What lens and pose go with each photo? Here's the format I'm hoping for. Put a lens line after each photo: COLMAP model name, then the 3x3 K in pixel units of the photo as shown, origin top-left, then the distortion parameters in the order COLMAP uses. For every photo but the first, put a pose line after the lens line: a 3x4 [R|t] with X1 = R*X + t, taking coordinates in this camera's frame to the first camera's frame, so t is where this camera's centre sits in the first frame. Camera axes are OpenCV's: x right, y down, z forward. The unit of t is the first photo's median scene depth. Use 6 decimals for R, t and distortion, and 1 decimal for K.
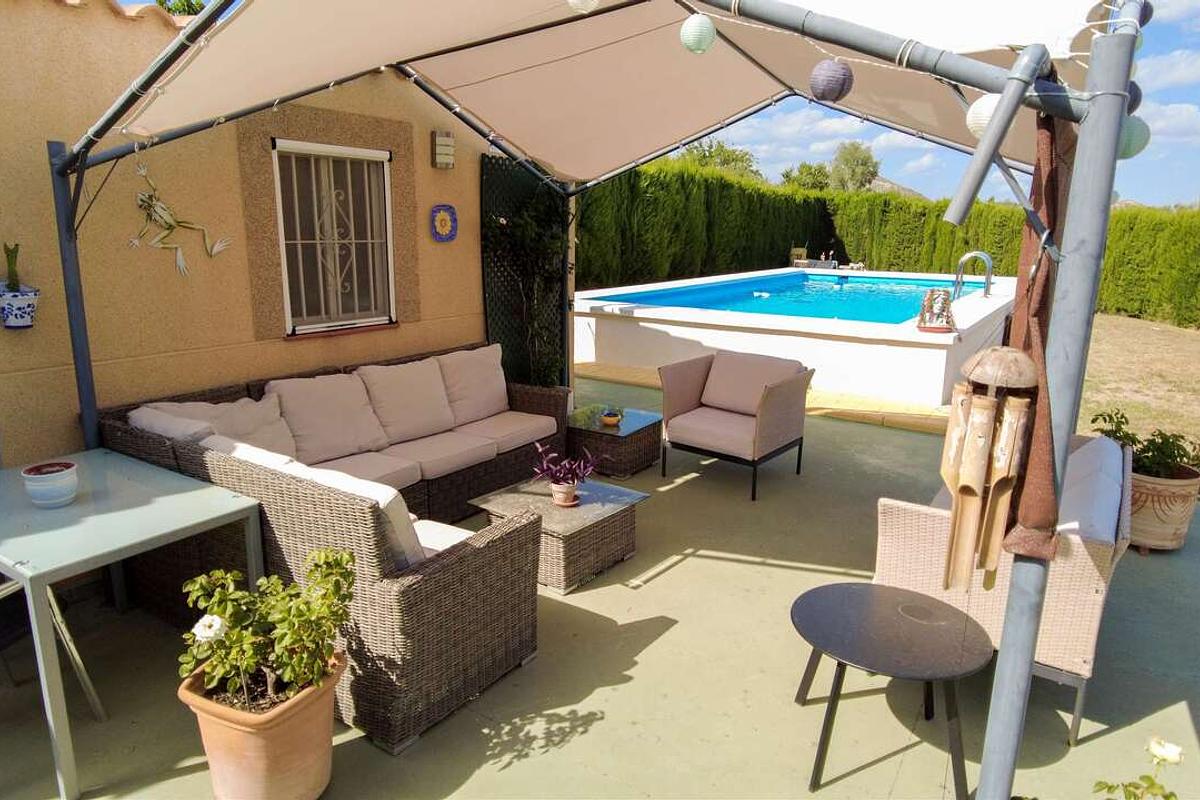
lens RADIAL K [[764.7, 0, 596.7], [0, 764.7, 400.1], [0, 0, 1]] dist [0.005867, -0.021122]
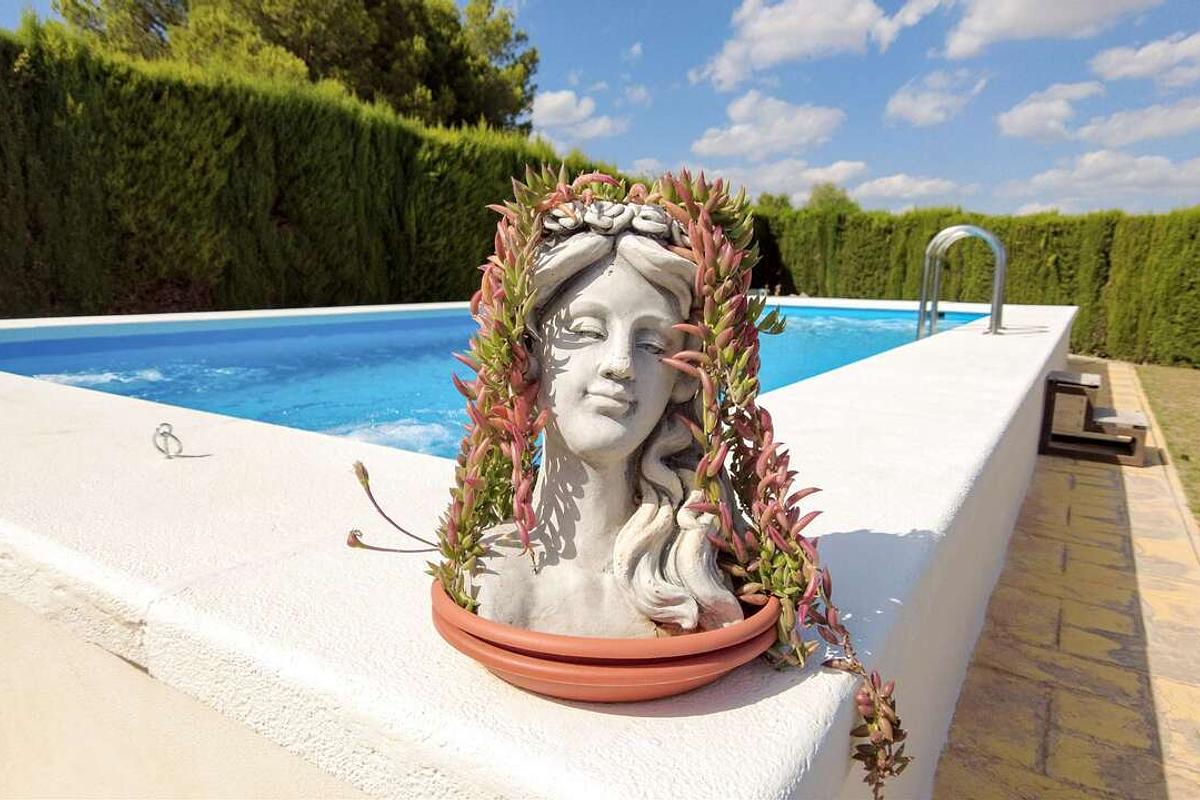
lens RADIAL K [[764.7, 0, 603.2], [0, 764.7, 400.0], [0, 0, 1]] dist [0.005867, -0.021122]
pose [[0.999738, -0.001275, 0.022859, 0.134264], [0.002637, 0.998216, -0.059654, -0.034930], [-0.022742, 0.059698, 0.997957, 0.277100]]
